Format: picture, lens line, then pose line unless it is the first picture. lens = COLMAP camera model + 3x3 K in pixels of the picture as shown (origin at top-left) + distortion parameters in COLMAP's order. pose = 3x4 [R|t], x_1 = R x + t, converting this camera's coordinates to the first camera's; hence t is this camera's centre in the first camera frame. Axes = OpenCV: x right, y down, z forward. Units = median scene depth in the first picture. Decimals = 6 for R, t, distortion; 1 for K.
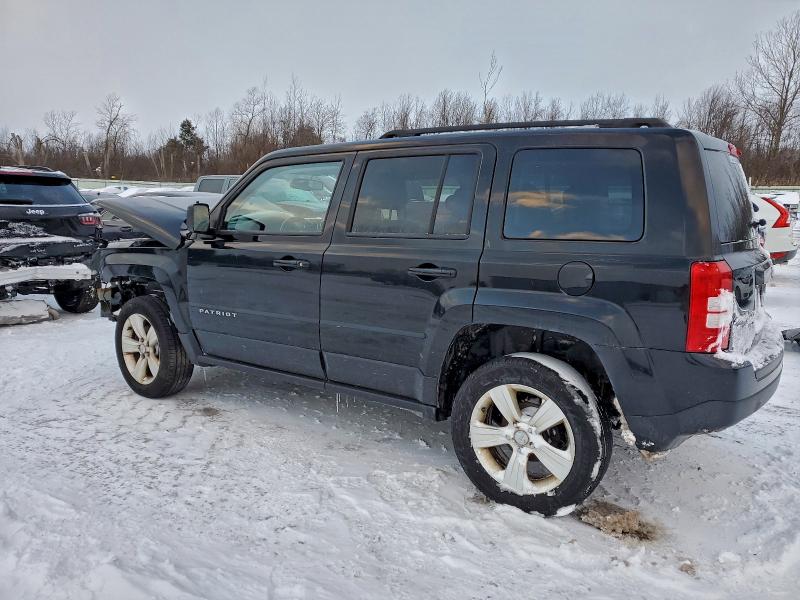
lens RADIAL K [[644.6, 0, 400.0], [0, 644.6, 300.0], [0, 0, 1]] dist [0.034030, -0.006828]
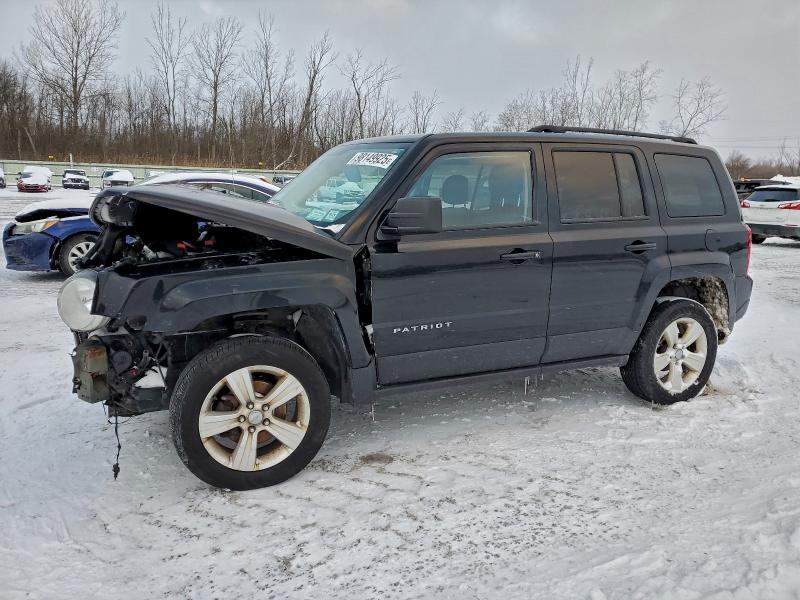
lens RADIAL K [[644.6, 0, 400.0], [0, 644.6, 300.0], [0, 0, 1]] dist [0.034030, -0.006828]
pose [[0.457484, -0.157659, 0.875129, -1.114001], [0.123167, 0.985905, 0.113229, -0.123039], [-0.880646, 0.055986, 0.470455, 0.705668]]
